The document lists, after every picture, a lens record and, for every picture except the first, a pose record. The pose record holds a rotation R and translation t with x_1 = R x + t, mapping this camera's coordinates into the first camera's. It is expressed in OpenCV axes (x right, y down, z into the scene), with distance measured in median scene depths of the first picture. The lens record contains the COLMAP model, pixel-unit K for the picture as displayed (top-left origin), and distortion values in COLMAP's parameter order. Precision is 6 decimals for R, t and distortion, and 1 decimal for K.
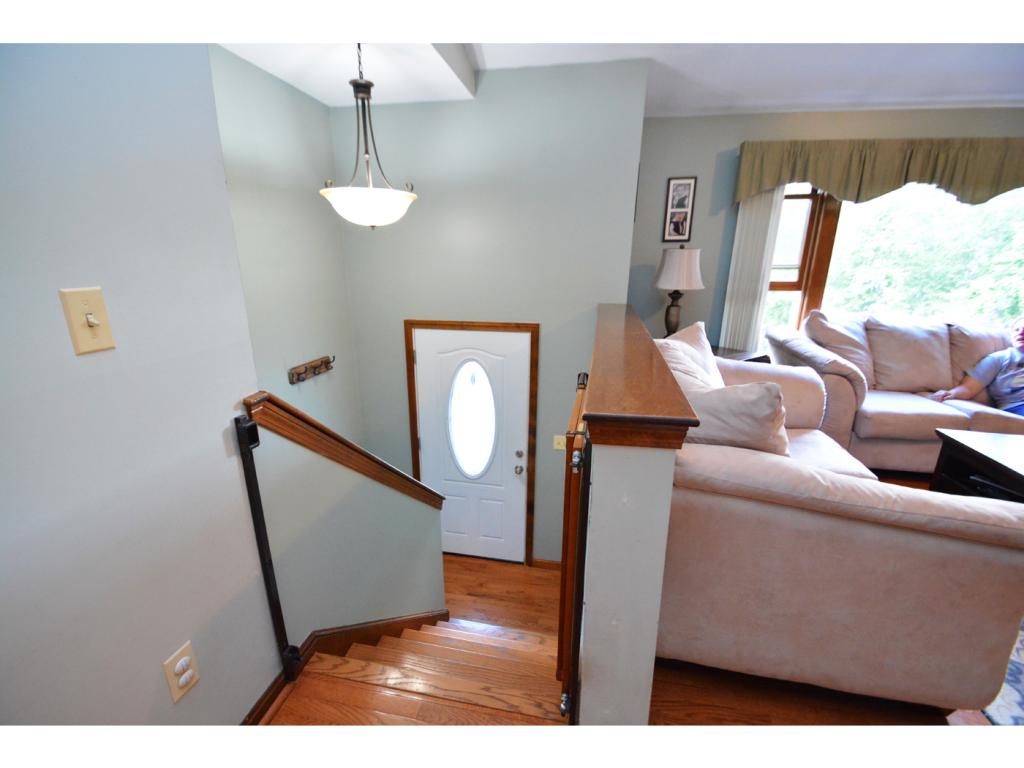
lens RADIAL K [[447.1, 0, 506.5], [0, 447.1, 393.6], [0, 0, 1]] dist [0.014088, -0.016722]
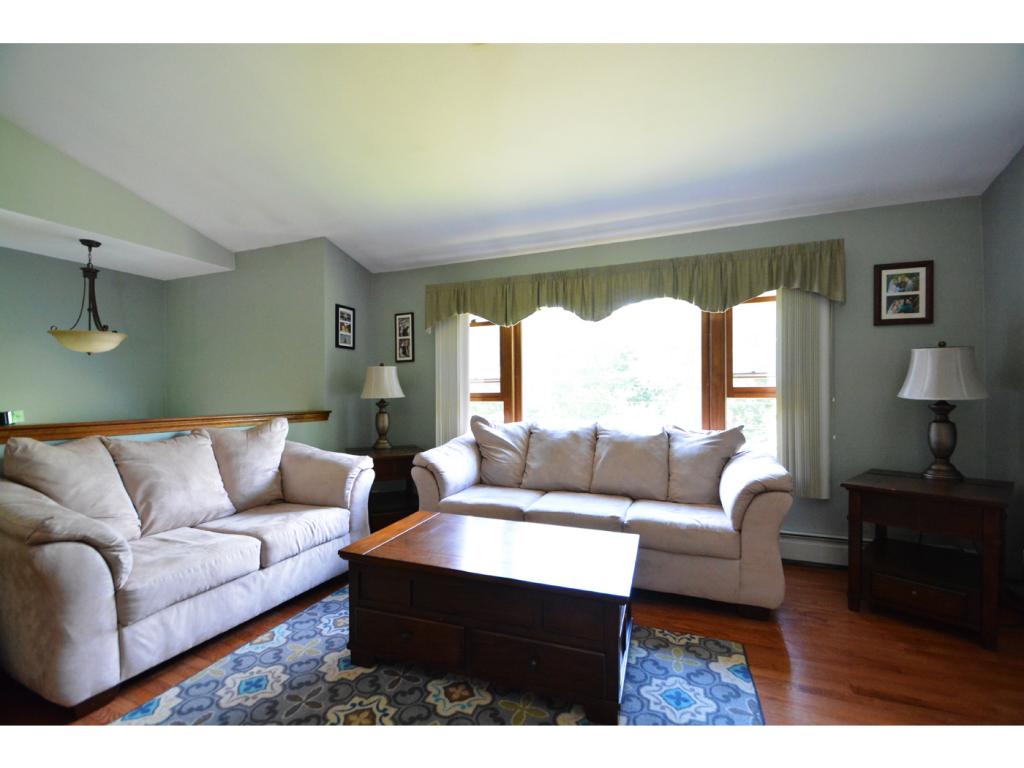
lens RADIAL K [[447.1, 0, 506.5], [0, 447.1, 393.6], [0, 0, 1]] dist [0.014088, -0.016722]
pose [[0.979548, -0.009531, -0.200985, 0.912833], [-0.049159, 0.957270, -0.284986, 0.071645], [0.195114, 0.289037, 0.937224, -0.045147]]
